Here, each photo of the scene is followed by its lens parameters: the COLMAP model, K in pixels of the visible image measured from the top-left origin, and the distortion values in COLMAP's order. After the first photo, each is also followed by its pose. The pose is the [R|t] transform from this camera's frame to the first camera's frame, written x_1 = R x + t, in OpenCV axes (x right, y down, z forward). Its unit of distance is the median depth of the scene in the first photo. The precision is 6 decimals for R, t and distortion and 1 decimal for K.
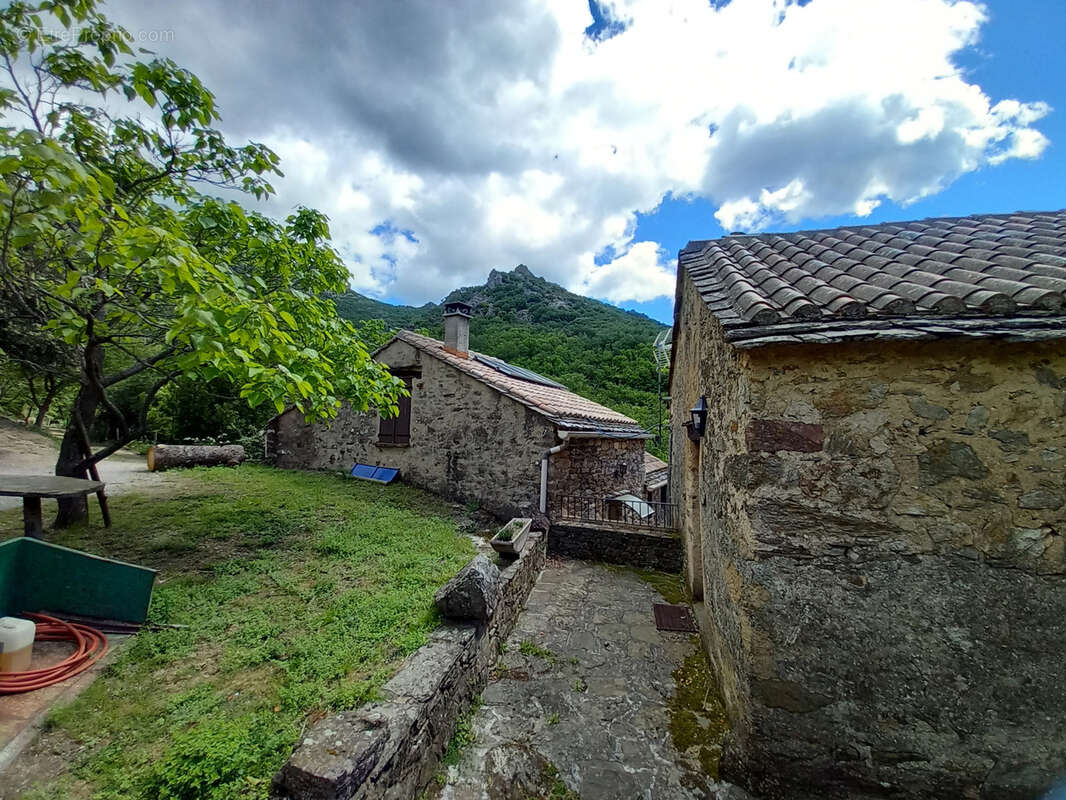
lens RADIAL K [[415.4, 0, 534.1], [0, 415.4, 395.9], [0, 0, 1]] dist [0.026661, -0.018208]
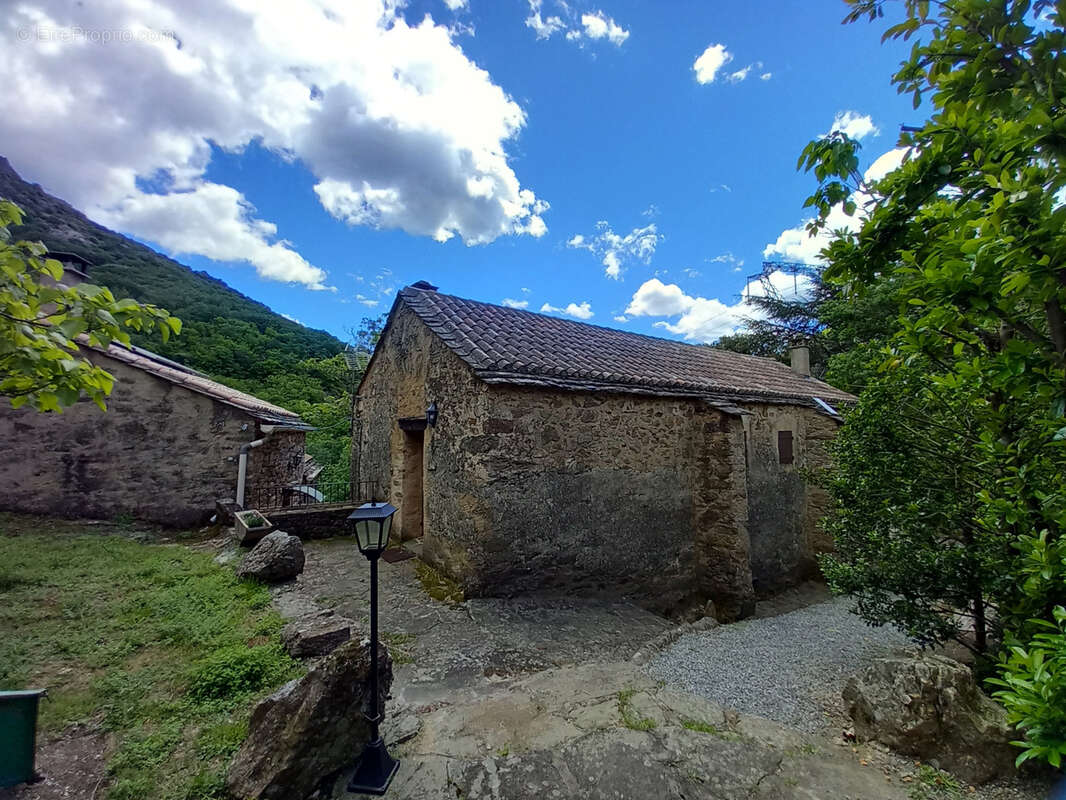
lens RADIAL K [[429.7, 0, 538.1], [0, 429.7, 403.1], [0, 0, 1]] dist [0.026582, -0.017614]
pose [[0.616030, 0.022451, 0.787403, -0.356696], [-0.055895, 0.998320, 0.015266, -0.022570], [-0.785737, -0.053416, 0.616250, -0.172901]]
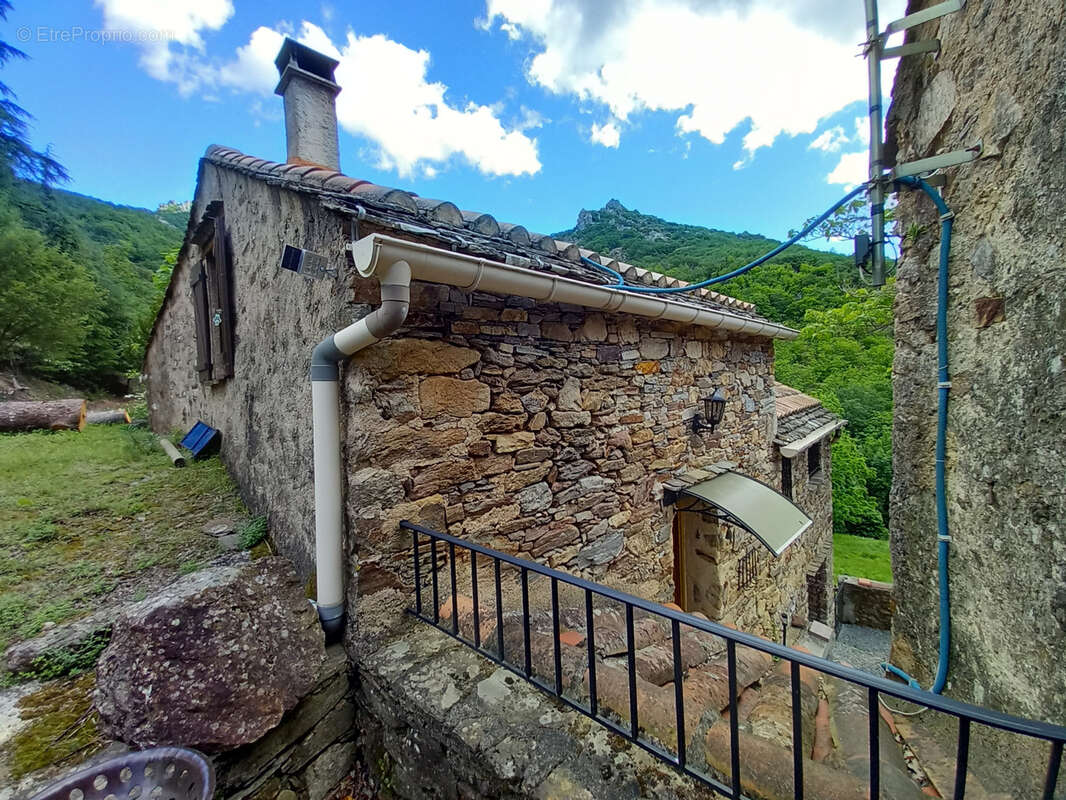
lens RADIAL K [[415.4, 0, 534.1], [0, 415.4, 395.9], [0, 0, 1]] dist [0.026661, -0.018208]
pose [[0.969460, -0.051703, -0.239737, 0.196985], [0.080681, 0.990351, 0.112675, 0.143612], [0.231598, -0.128576, 0.964277, 0.803919]]
